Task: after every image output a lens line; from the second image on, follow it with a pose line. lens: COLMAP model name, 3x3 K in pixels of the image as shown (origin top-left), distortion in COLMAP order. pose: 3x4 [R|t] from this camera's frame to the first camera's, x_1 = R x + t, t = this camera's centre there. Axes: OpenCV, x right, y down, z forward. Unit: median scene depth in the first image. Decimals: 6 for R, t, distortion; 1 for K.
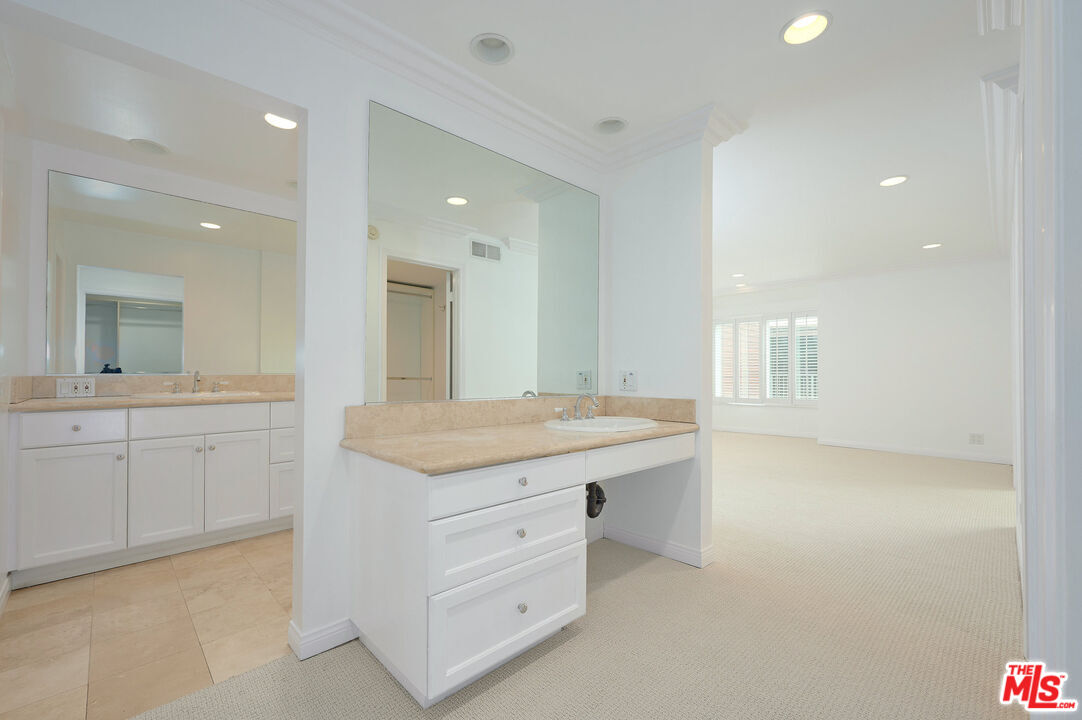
lens RADIAL K [[460.1, 0, 540.6], [0, 460.1, 368.5], [0, 0, 1]] dist [0.000998, -0.000447]
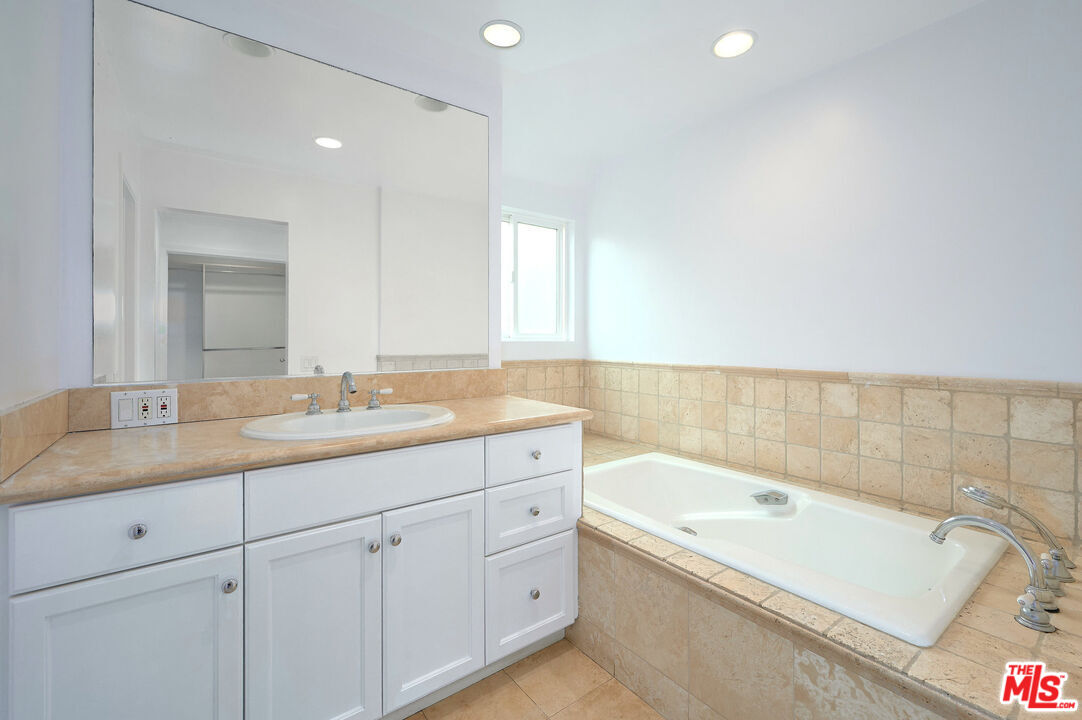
lens RADIAL K [[460.1, 0, 533.1], [0, 460.1, 335.4], [0, 0, 1]] dist [0.000998, -0.000447]
pose [[0.993537, 0.001119, -0.113500, -0.496710], [-0.000582, 0.999988, 0.004762, -0.044849], [0.113504, -0.004665, 0.993527, 0.515489]]
